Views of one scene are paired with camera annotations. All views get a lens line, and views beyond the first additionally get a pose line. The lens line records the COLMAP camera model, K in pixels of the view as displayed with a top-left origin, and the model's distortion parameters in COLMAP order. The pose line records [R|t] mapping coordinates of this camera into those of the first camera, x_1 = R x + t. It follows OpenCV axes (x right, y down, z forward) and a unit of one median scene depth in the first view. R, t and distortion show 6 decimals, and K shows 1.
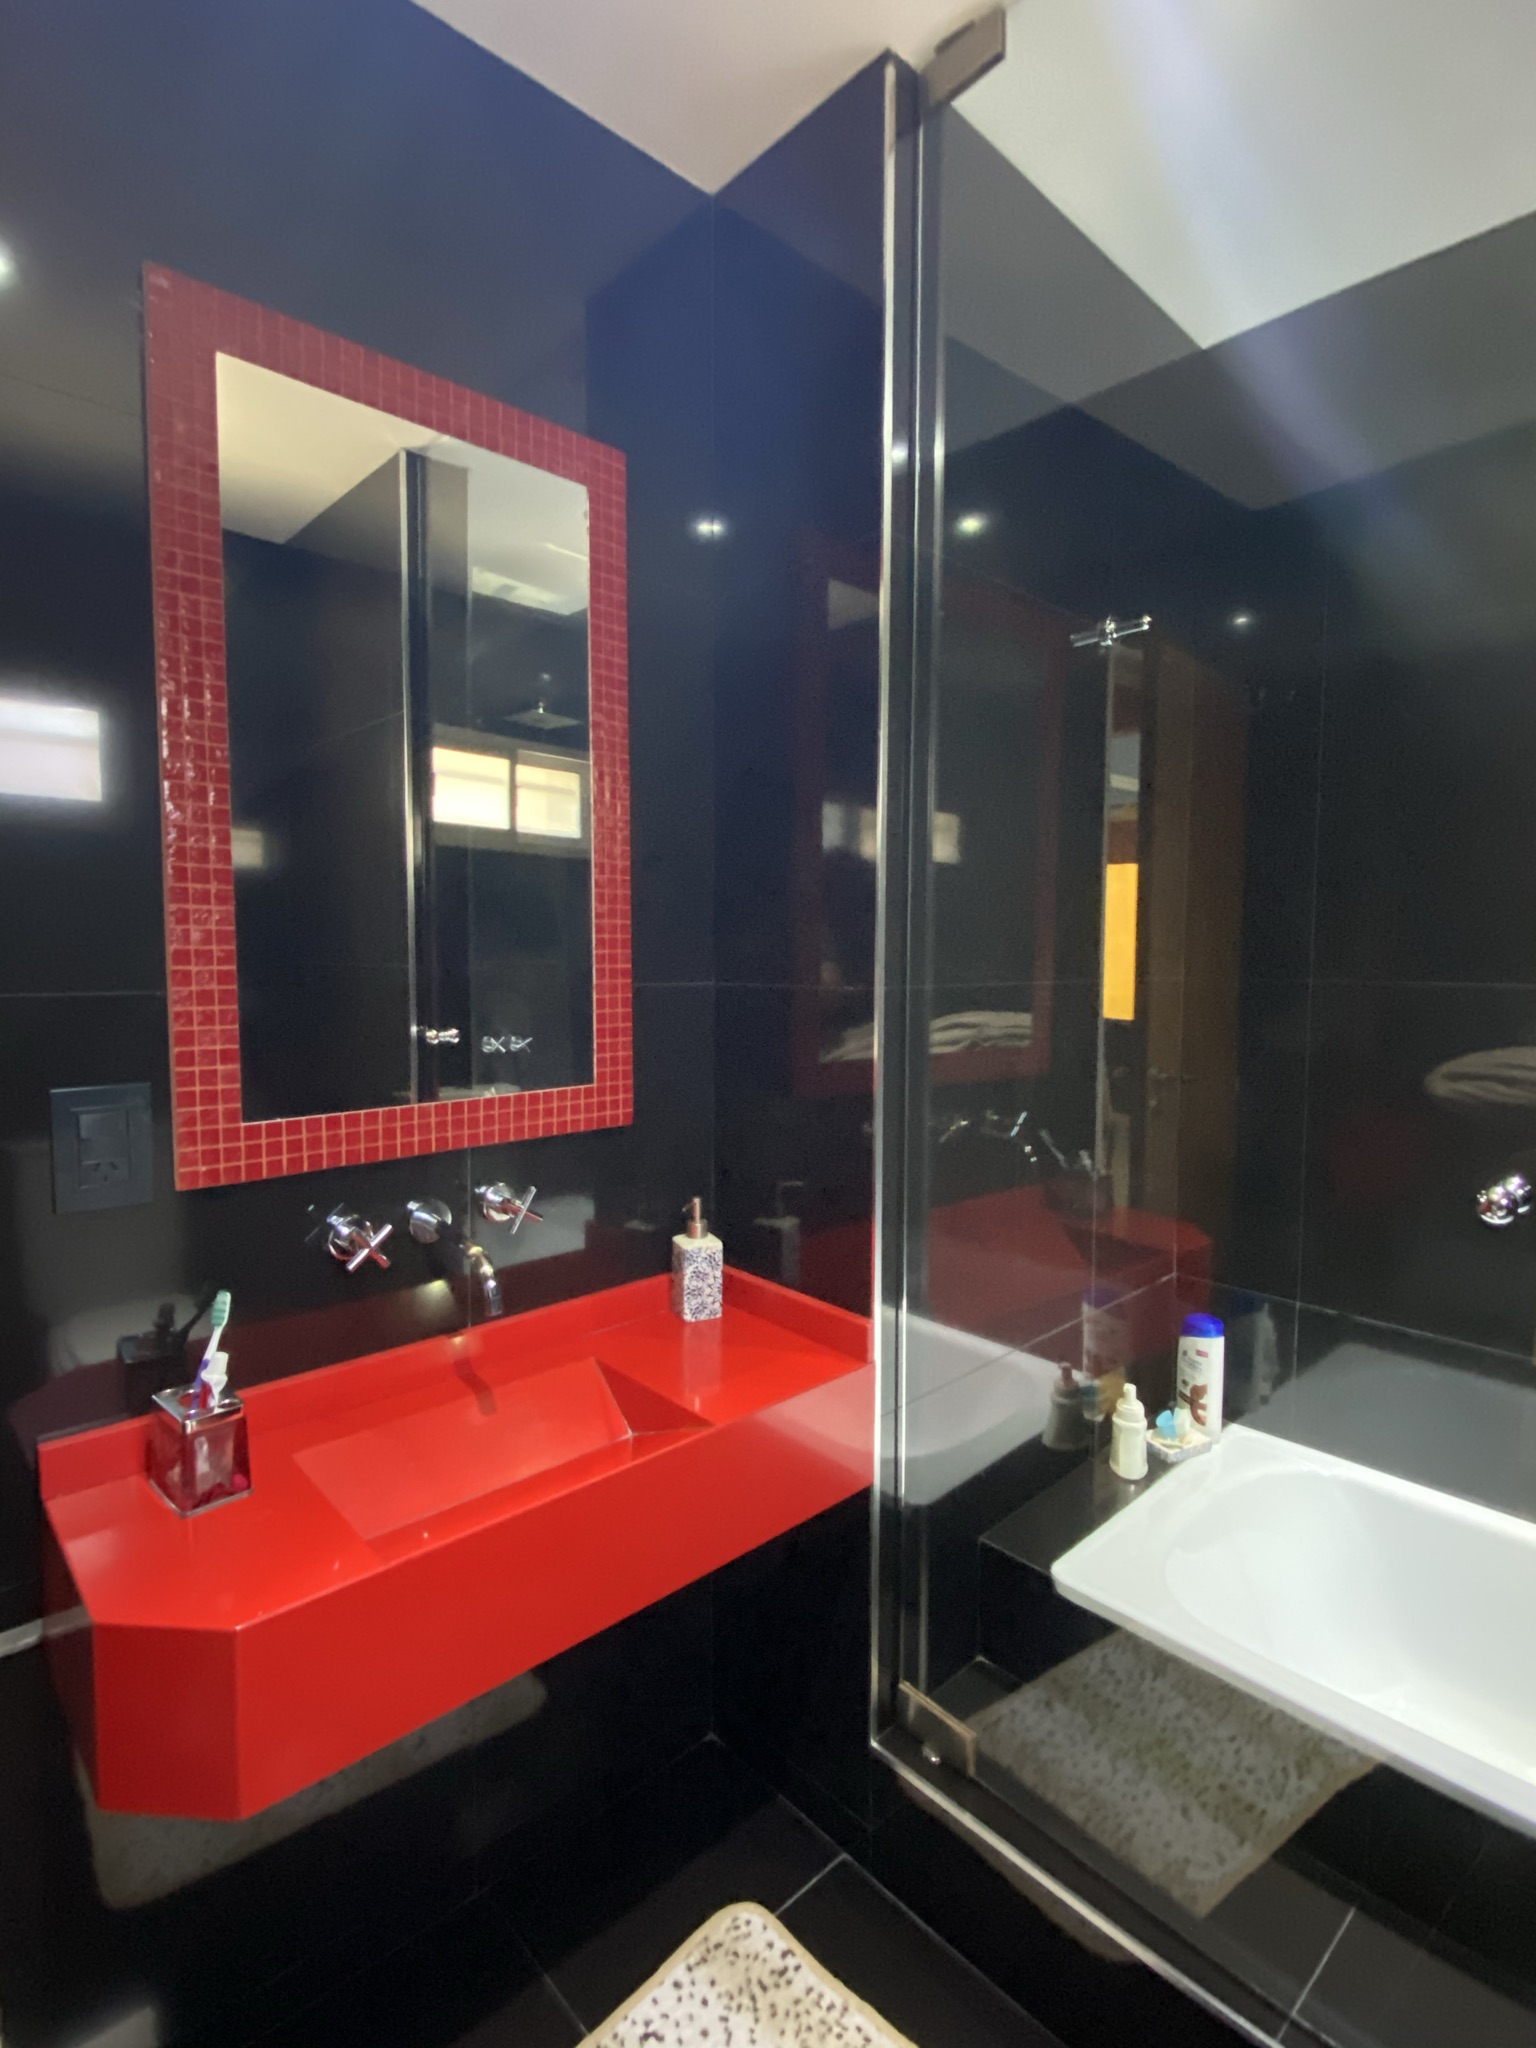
lens RADIAL K [[1001.3, 0, 768.0], [0, 1001.3, 1024.0], [0, 0, 1]] dist [0.028516, -0.026056]
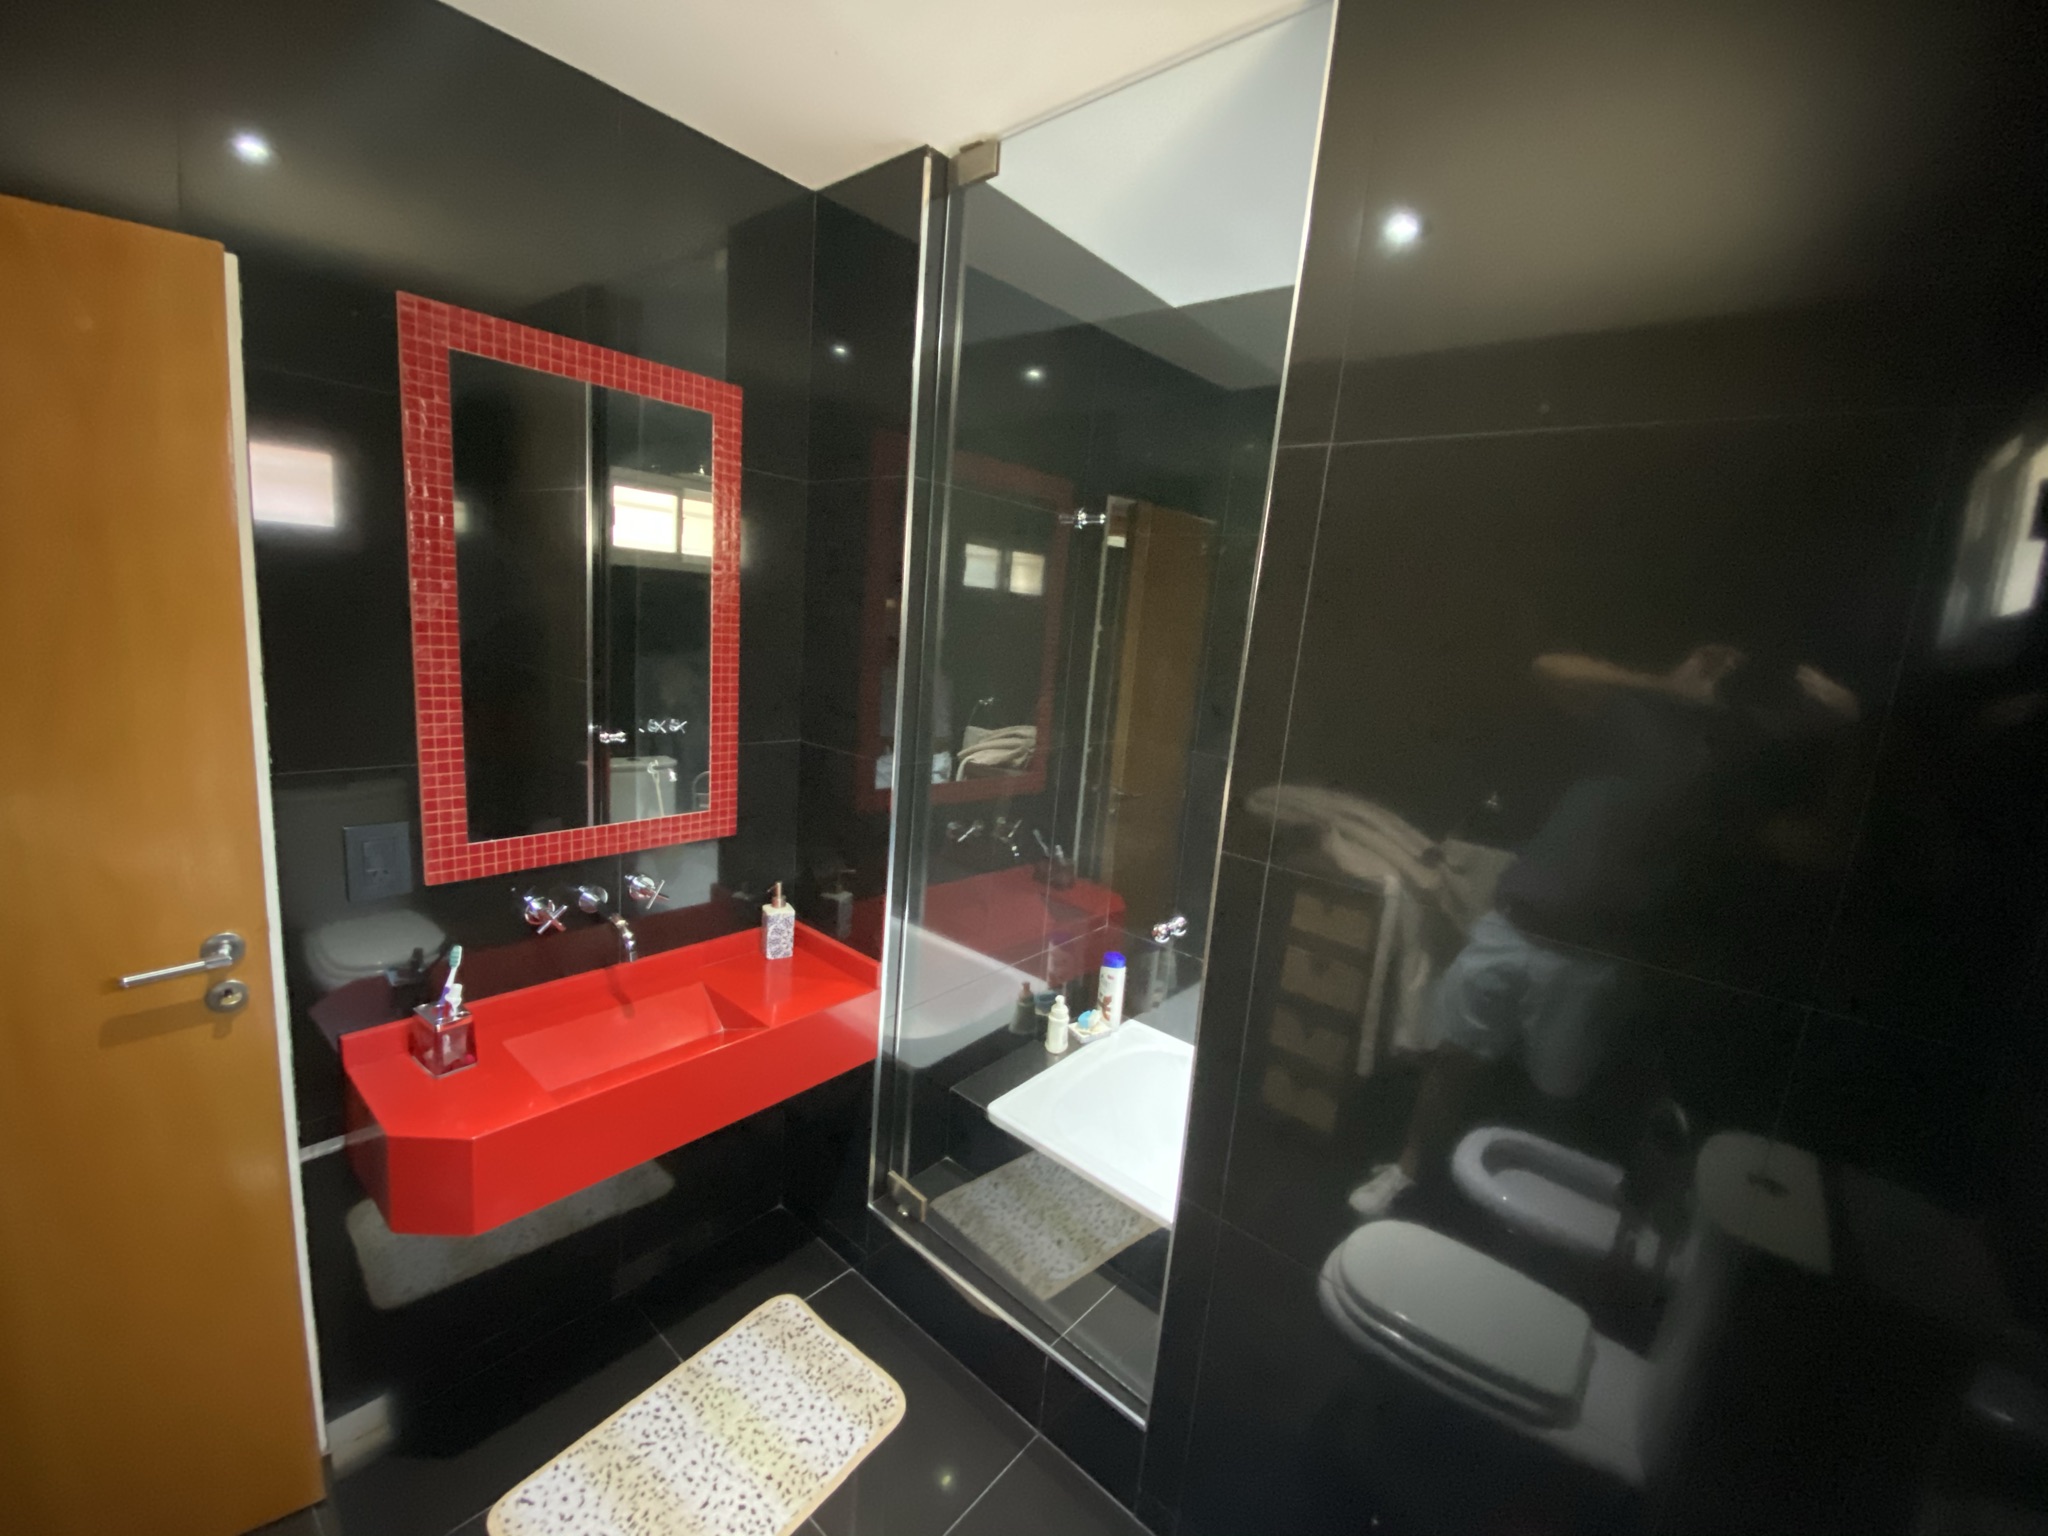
lens RADIAL K [[833.4, 0, 1021.3], [0, 833.4, 776.0], [0, 0, 1]] dist [0.023548, -0.026032]
pose [[0.990079, 0.054260, 0.129610, 0.144459], [-0.069277, 0.991026, 0.114319, -0.189206], [-0.122244, -0.122164, 0.984953, -0.345298]]
